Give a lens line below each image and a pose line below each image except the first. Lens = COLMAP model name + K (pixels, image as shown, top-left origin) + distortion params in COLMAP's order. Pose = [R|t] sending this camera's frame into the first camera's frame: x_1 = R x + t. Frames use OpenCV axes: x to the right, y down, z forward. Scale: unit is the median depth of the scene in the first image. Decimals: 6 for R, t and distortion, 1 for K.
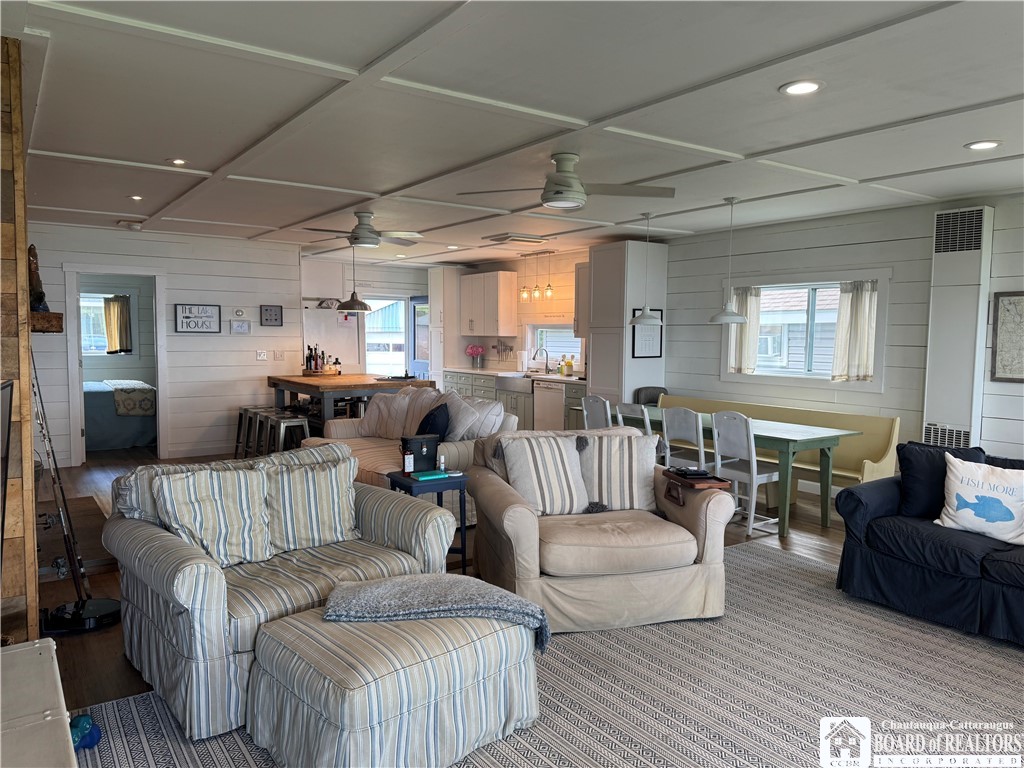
lens RADIAL K [[739.0, 0, 512.5], [0, 739.0, 386.6], [0, 0, 1]] dist [0.012344, -0.000471]
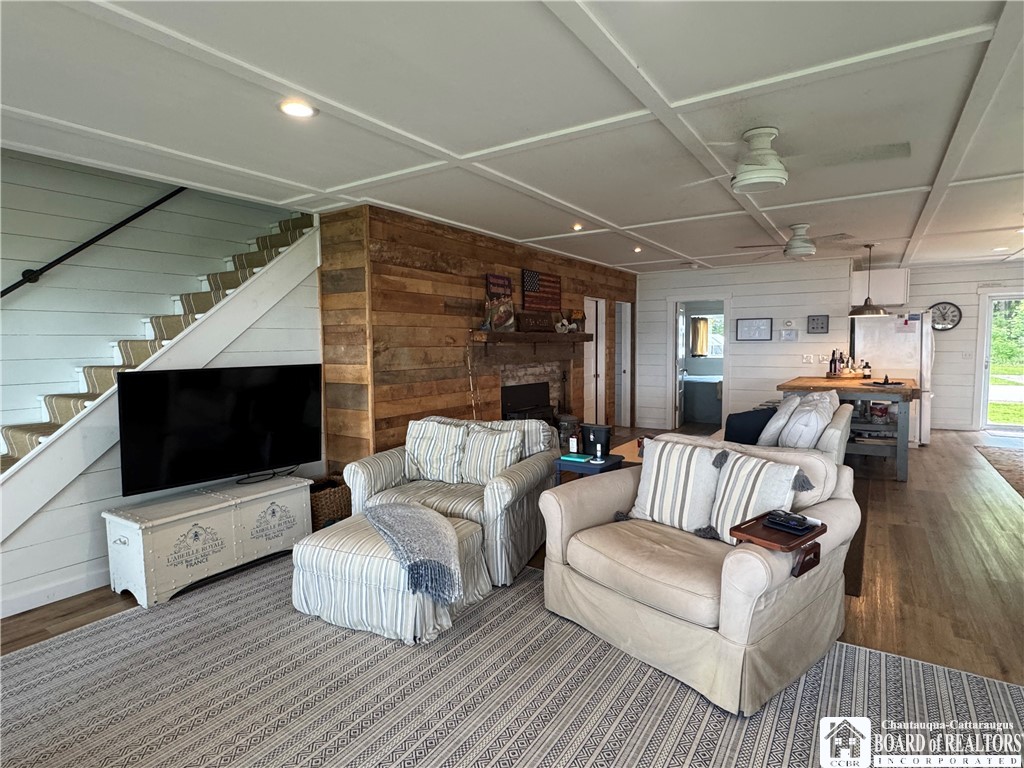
lens RADIAL K [[551.8, 0, 511.3], [0, 551.8, 385.0], [0, 0, 1]] dist [-0.000128, -0.001191]
pose [[0.368432, 0.055459, -0.927999, 0.632370], [-0.051401, 0.997907, 0.039230, -0.024392], [0.928233, 0.033246, 0.370512, 0.530560]]
